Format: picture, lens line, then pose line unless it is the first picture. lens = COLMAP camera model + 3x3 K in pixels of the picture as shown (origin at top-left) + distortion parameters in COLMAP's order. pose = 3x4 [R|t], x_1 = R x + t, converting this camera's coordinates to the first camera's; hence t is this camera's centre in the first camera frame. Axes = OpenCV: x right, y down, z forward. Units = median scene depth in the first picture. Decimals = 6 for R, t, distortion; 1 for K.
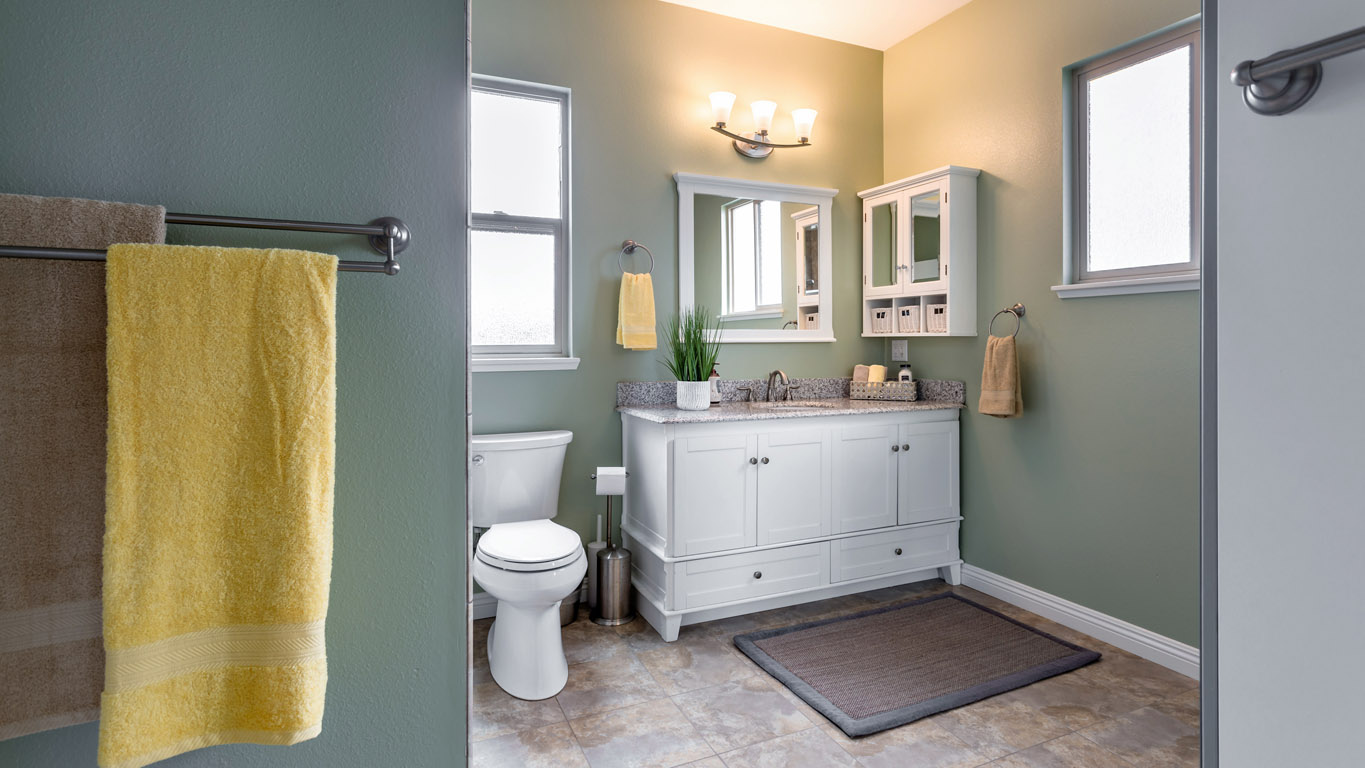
lens RADIAL K [[668.0, 0, 679.7], [0, 668.0, 362.5], [0, 0, 1]] dist [0.001590, 0.000278]
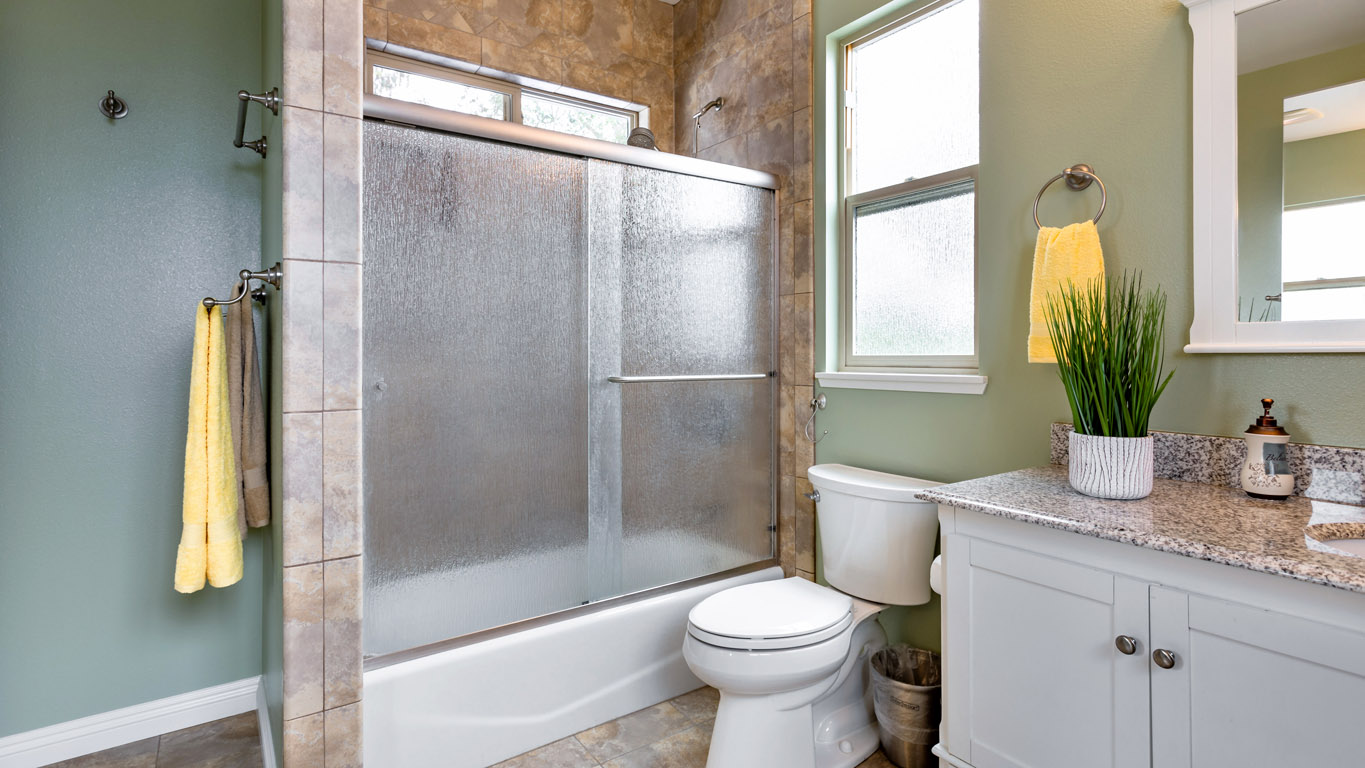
lens RADIAL K [[668.0, 0, 679.7], [0, 668.0, 362.5], [0, 0, 1]] dist [0.001590, 0.000278]
pose [[0.172078, 0.017100, -0.984935, 0.422521], [-0.013861, 0.999792, 0.014936, -0.026024], [0.984986, 0.011082, 0.172280, 0.605586]]
